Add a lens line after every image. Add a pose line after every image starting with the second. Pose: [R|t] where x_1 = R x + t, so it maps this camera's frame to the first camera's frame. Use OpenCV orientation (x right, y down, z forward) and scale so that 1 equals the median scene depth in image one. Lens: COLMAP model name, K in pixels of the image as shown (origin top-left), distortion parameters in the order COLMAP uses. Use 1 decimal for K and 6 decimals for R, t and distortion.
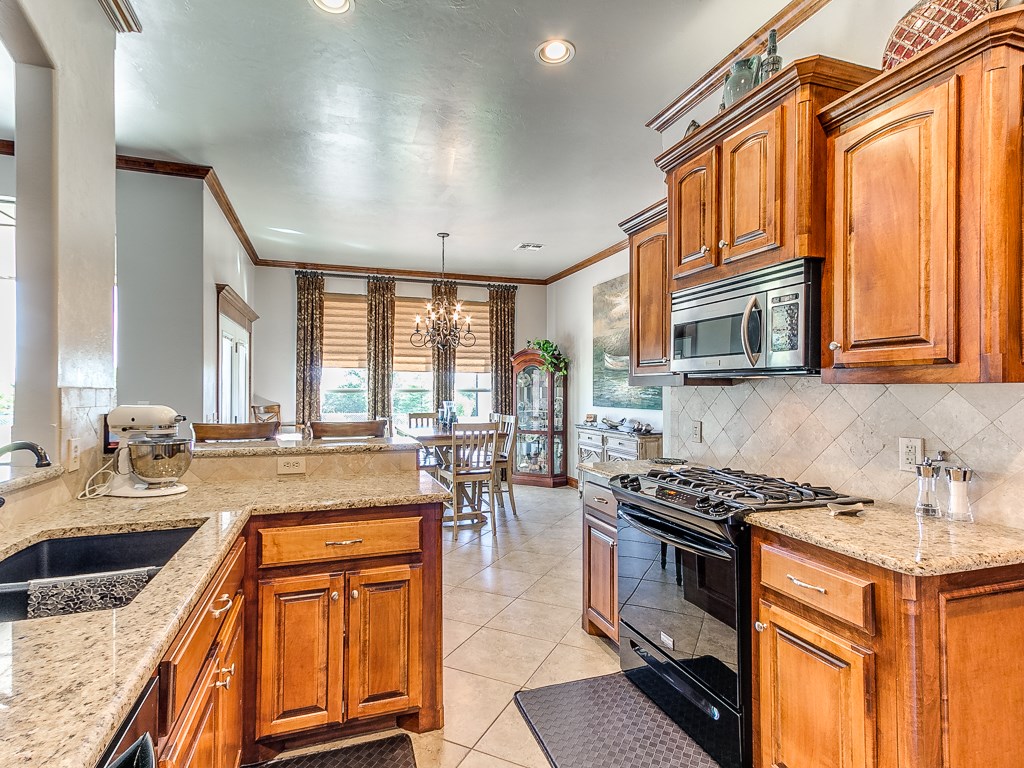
lens RADIAL K [[524.5, 0, 508.8], [0, 524.5, 386.5], [0, 0, 1]] dist [0.021655, -0.000435]
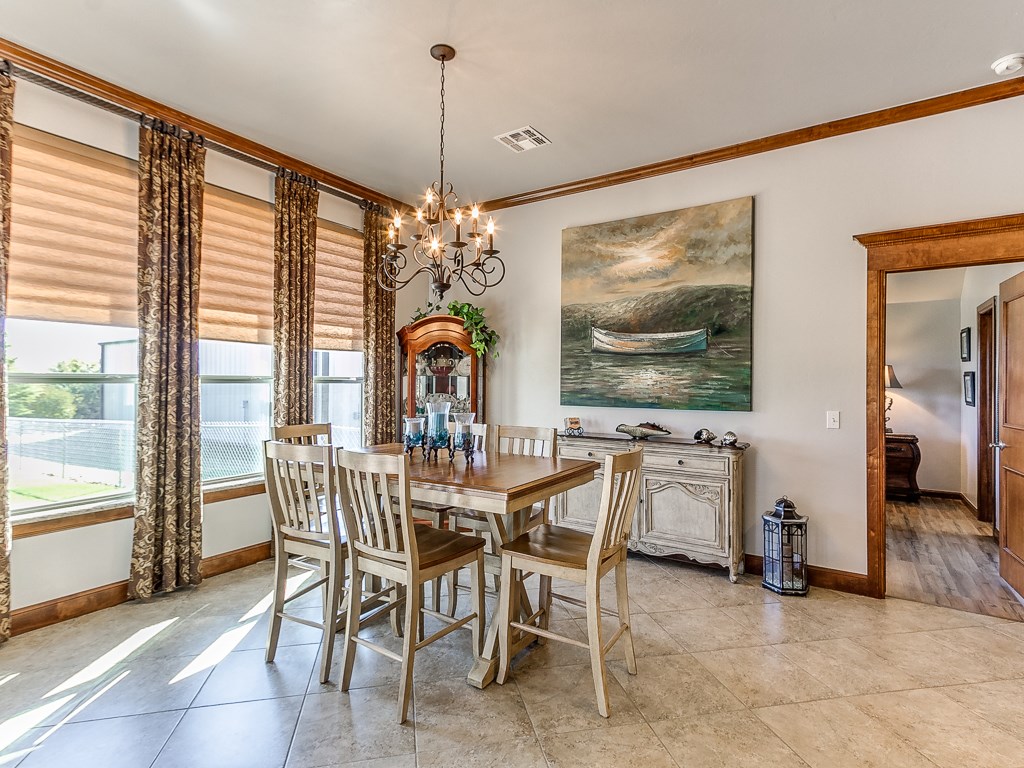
lens RADIAL K [[540.3, 0, 513.7], [0, 540.3, 381.2], [0, 0, 1]] dist [0.022047, 0.000155]
pose [[0.797336, 0.008696, 0.603473, -0.313779], [-0.013249, 0.999907, 0.003096, 0.004935], [-0.603390, -0.010464, 0.797378, 0.478788]]
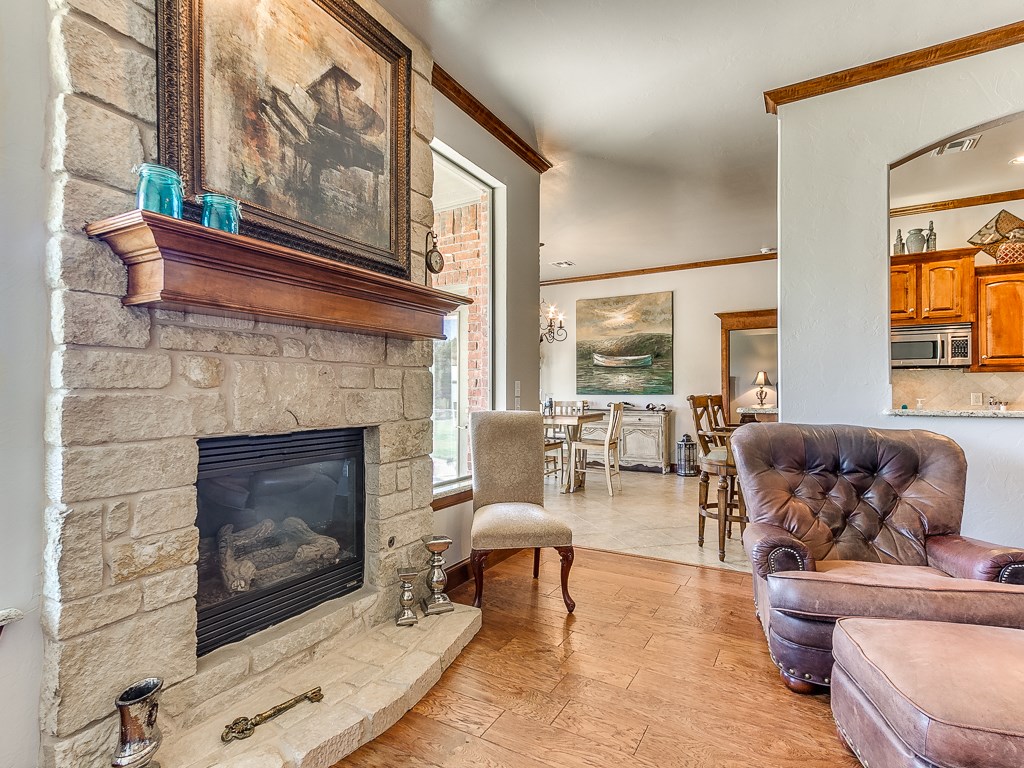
lens RADIAL K [[524.5, 0, 508.8], [0, 524.5, 386.5], [0, 0, 1]] dist [0.021655, -0.000435]
pose [[0.770717, 0.006279, 0.637146, -0.780786], [-0.004274, 0.999980, -0.004684, 0.024633], [-0.637163, 0.000887, 0.770729, 0.123573]]
